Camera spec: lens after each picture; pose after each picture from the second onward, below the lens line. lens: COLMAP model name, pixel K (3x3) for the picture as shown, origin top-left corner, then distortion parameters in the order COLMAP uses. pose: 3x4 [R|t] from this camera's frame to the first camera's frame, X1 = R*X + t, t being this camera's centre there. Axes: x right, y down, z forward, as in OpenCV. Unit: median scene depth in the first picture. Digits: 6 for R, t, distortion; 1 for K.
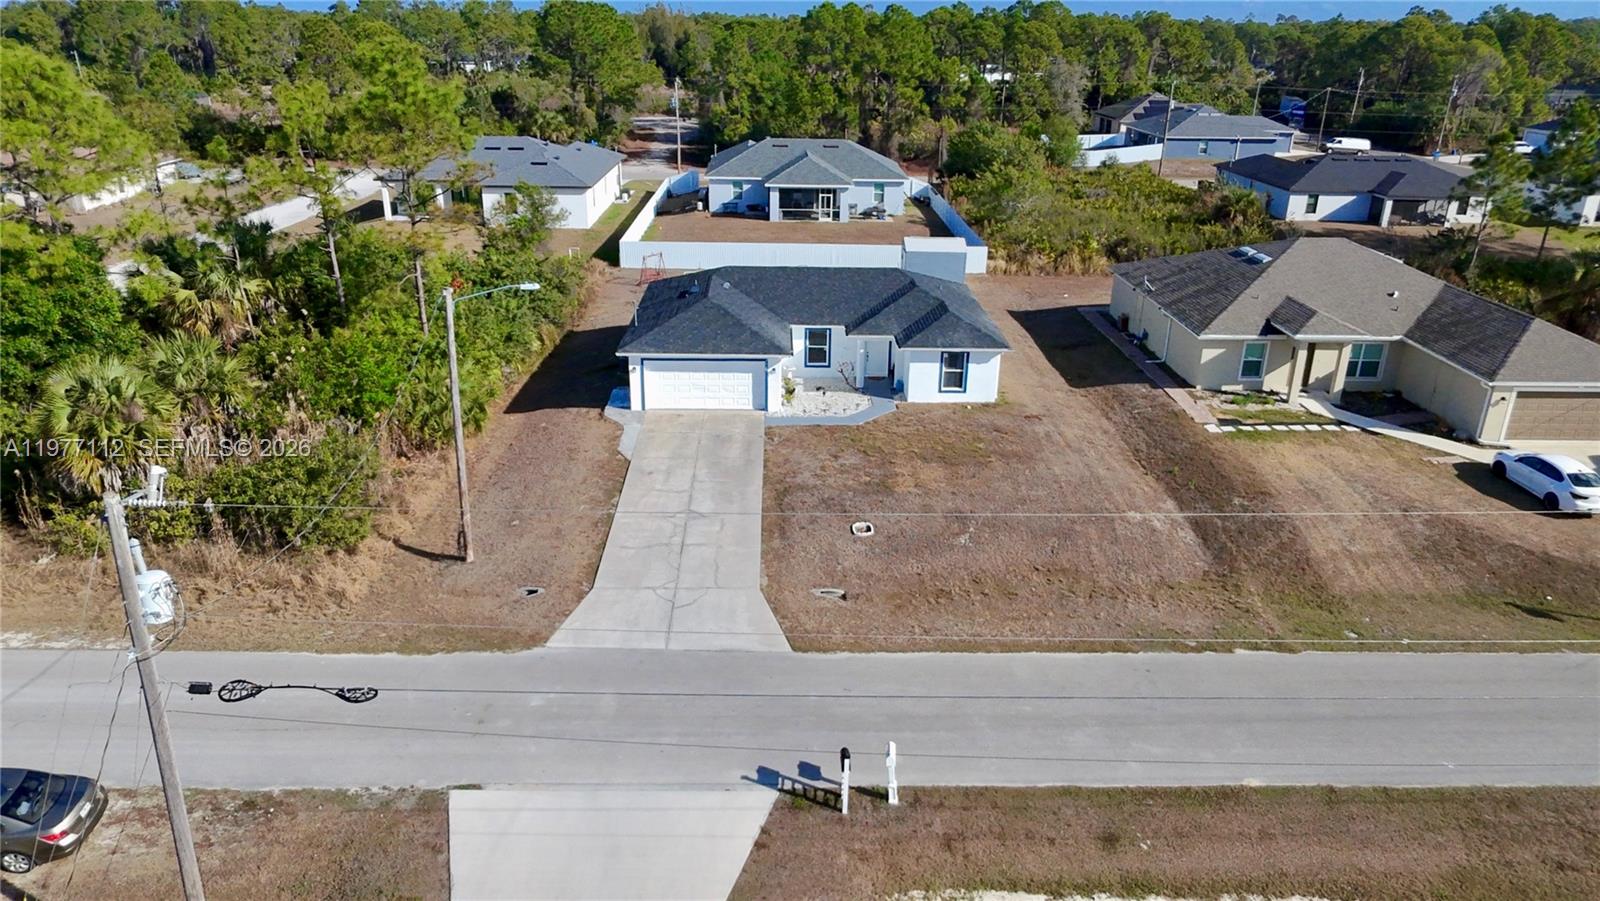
lens RADIAL K [[1085.8, 0, 800.5], [0, 1085.8, 449.8], [0, 0, 1]] dist [0.002760, -0.000539]
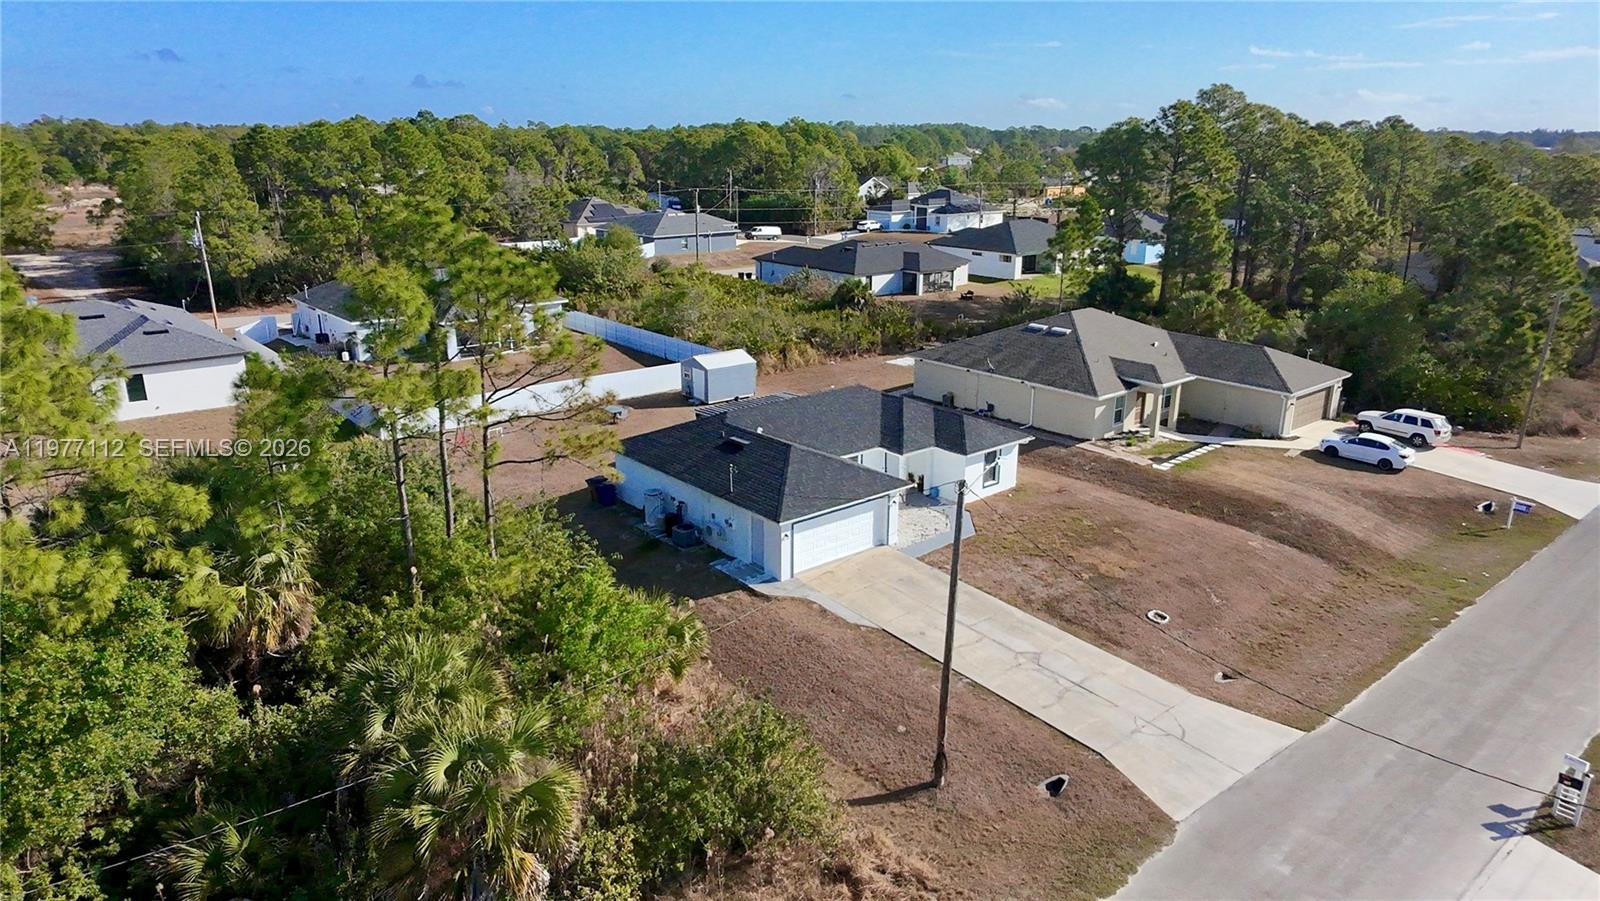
lens RADIAL K [[1032.9, 0, 811.0], [0, 1032.9, 460.1], [0, 0, 1]] dist [0.007057, 0.000427]
pose [[0.772585, -0.203833, 0.601302, -0.623842], [0.240679, 0.970405, 0.019716, -0.143208], [-0.587525, 0.129489, 0.798778, 0.275753]]
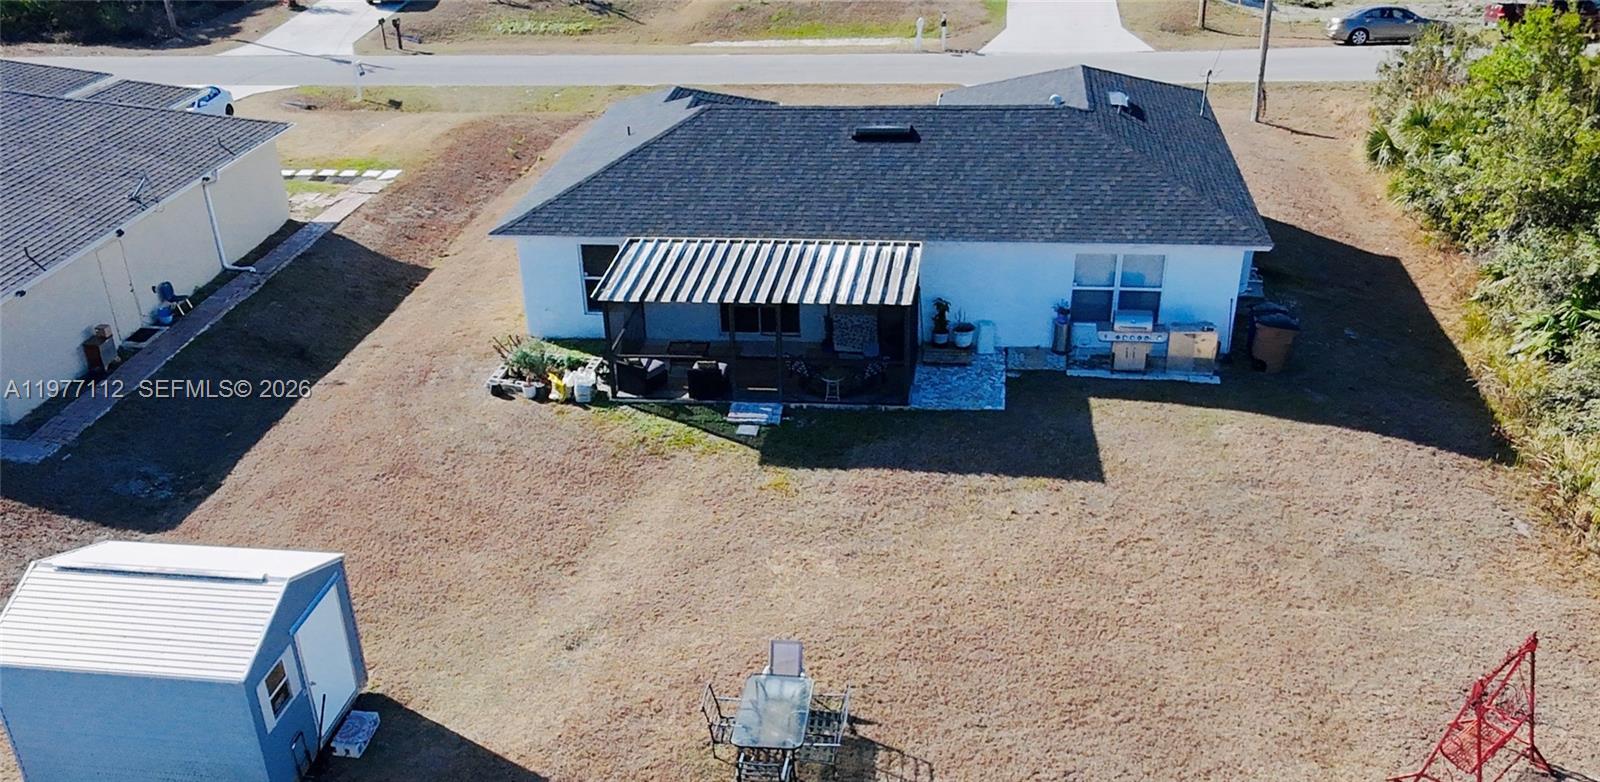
lens RADIAL K [[1460.7, 0, 733.4], [0, 1460.7, 511.7], [0, 0, 1]] dist [0.013787, 0.000000]
pose [[-0.981605, -0.073168, 0.176347, -0.059080], [0.090247, 0.636134, 0.766282, -0.621230], [-0.168248, 0.768101, -0.617829, 1.728172]]
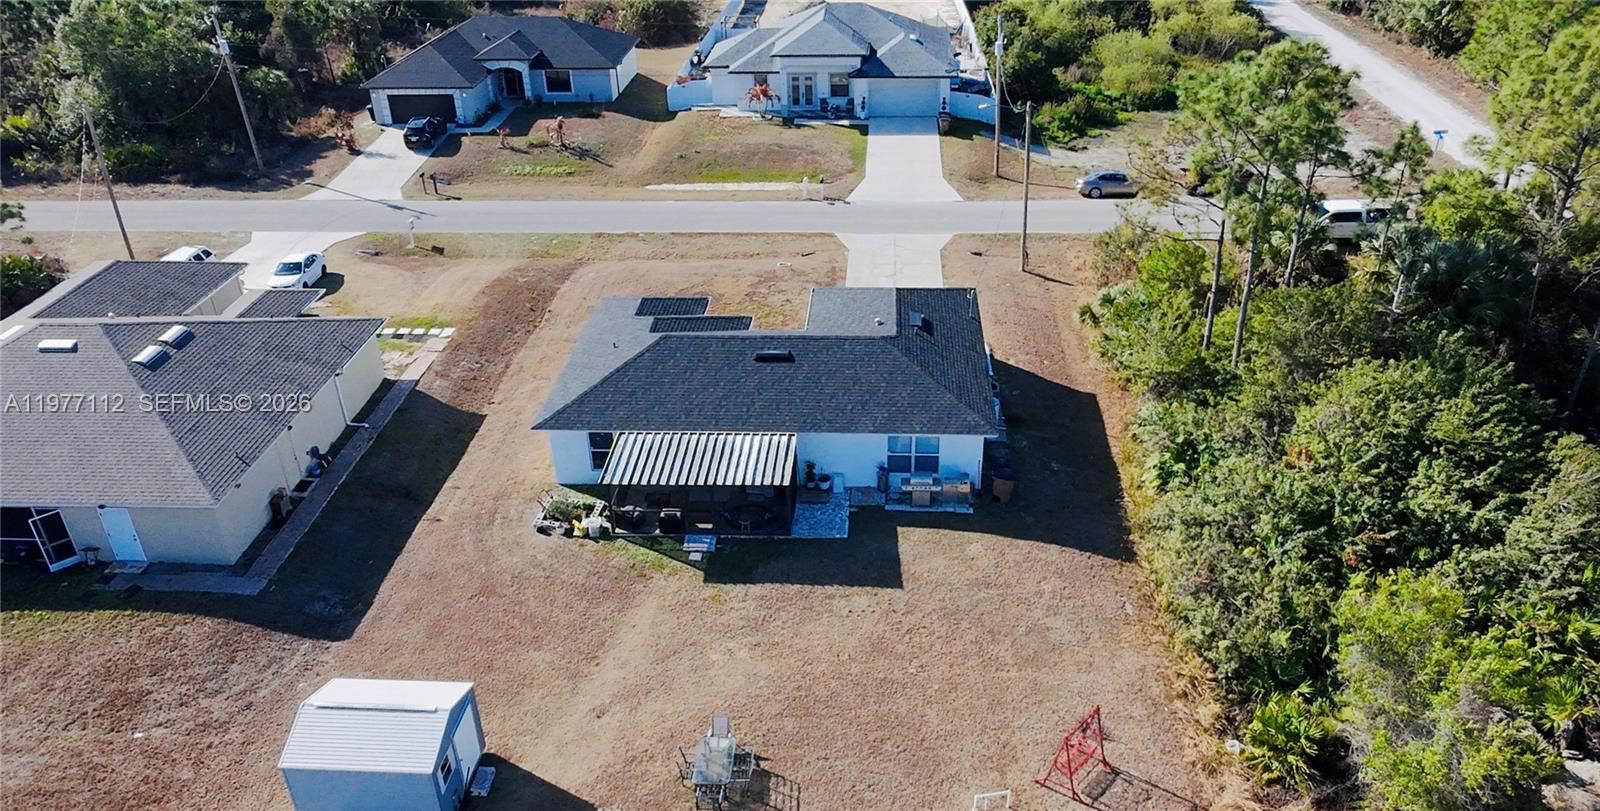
lens RADIAL K [[1188.4, 0, 798.4], [0, 1188.4, 419.8], [0, 0, 1]] dist [0.004262, 0.018286]
pose [[-0.995716, -0.039619, 0.083544, -0.093220], [0.039427, 0.635354, 0.771214, -0.881757], [-0.083634, 0.771204, -0.631070, 1.770737]]
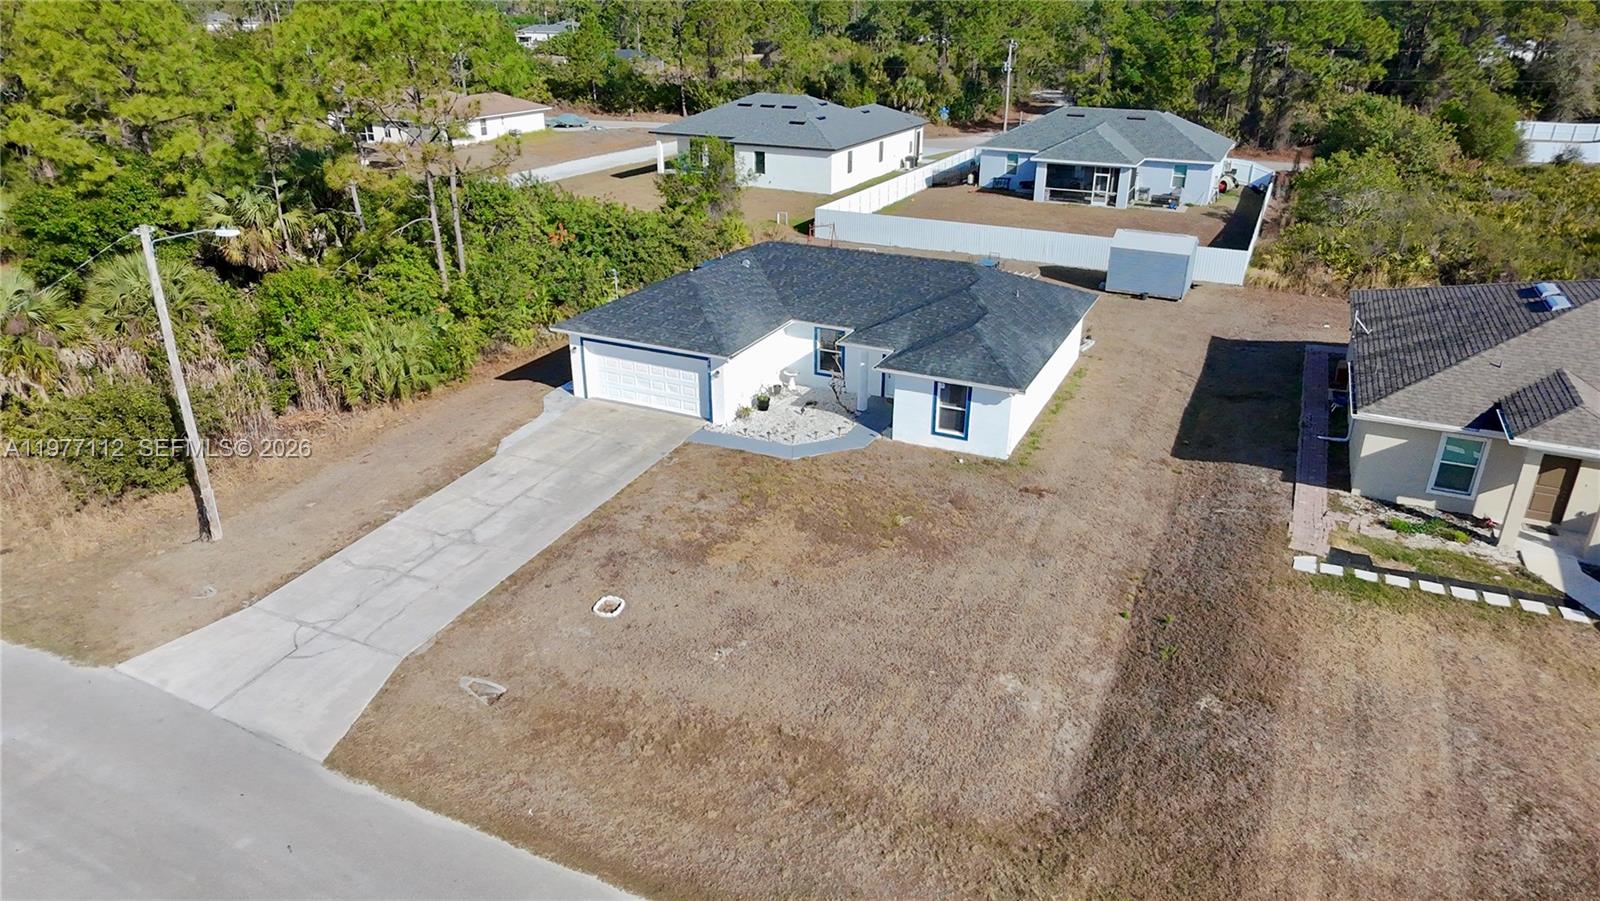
lens RADIAL K [[1032.9, 0, 802.1], [0, 1032.9, 444.7], [0, 0, 1]] dist [0.007057, 0.000427]
pose [[0.893963, 0.168650, -0.415194, 0.344926], [-0.157282, 0.985624, 0.061710, -0.075712], [0.419633, 0.010136, 0.907637, 0.326785]]
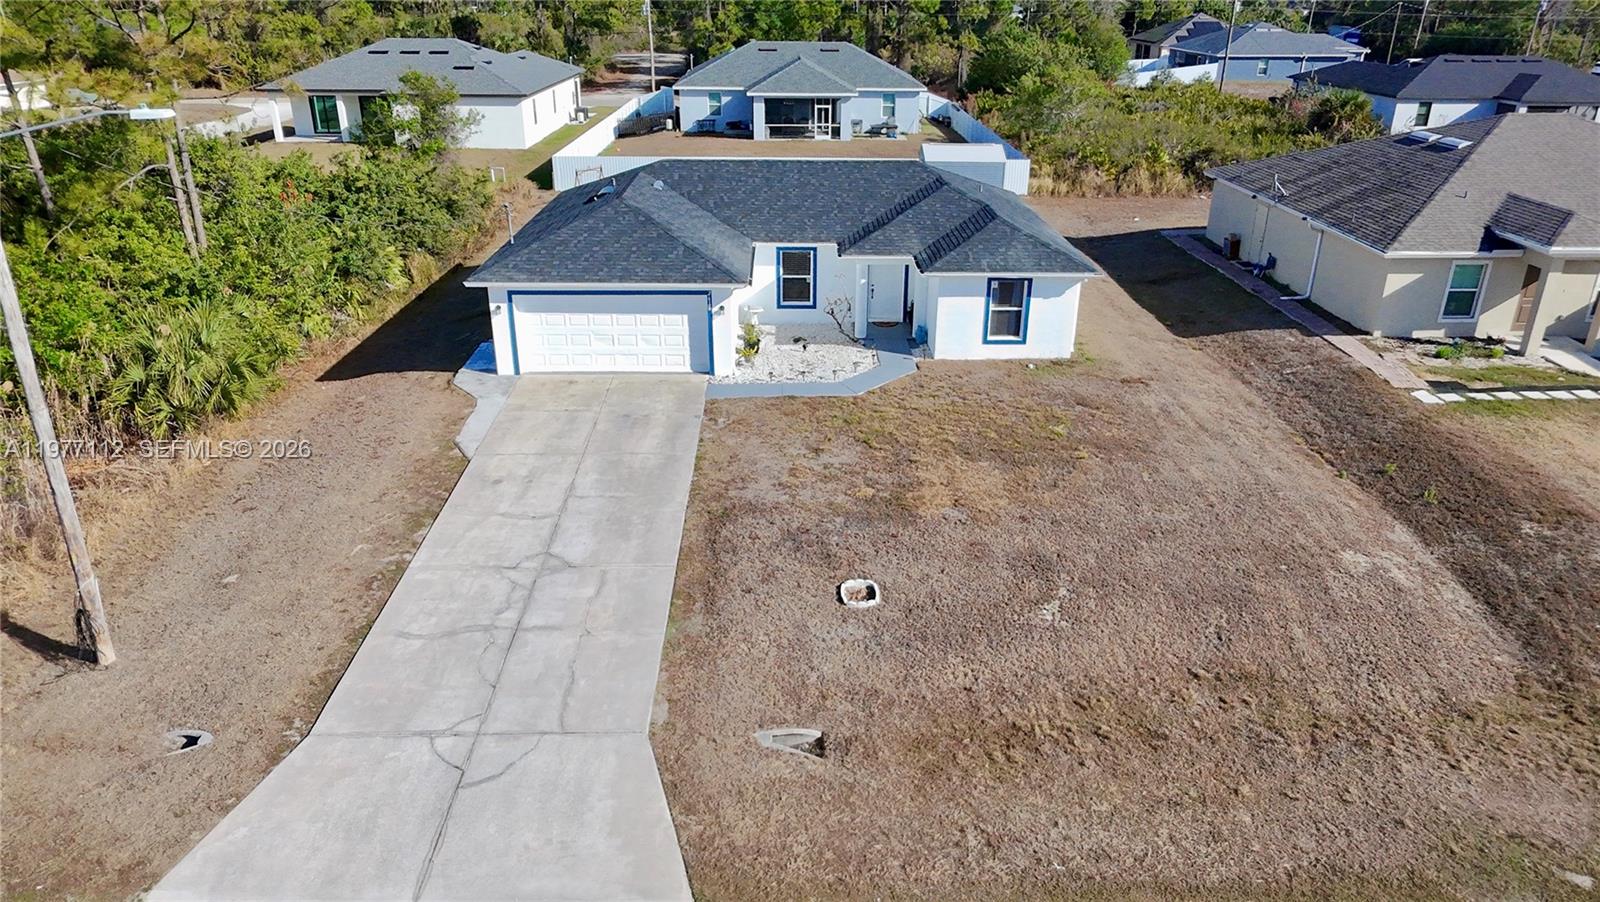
lens RADIAL K [[1070.1, 0, 801.7], [0, 1070.1, 454.9], [0, 0, 1]] dist [0.005614, -0.000969]
pose [[0.999923, -0.006490, -0.010536, 0.027024], [0.006884, 0.999260, 0.037836, -0.011813], [0.010283, -0.037905, 0.999228, 0.368864]]
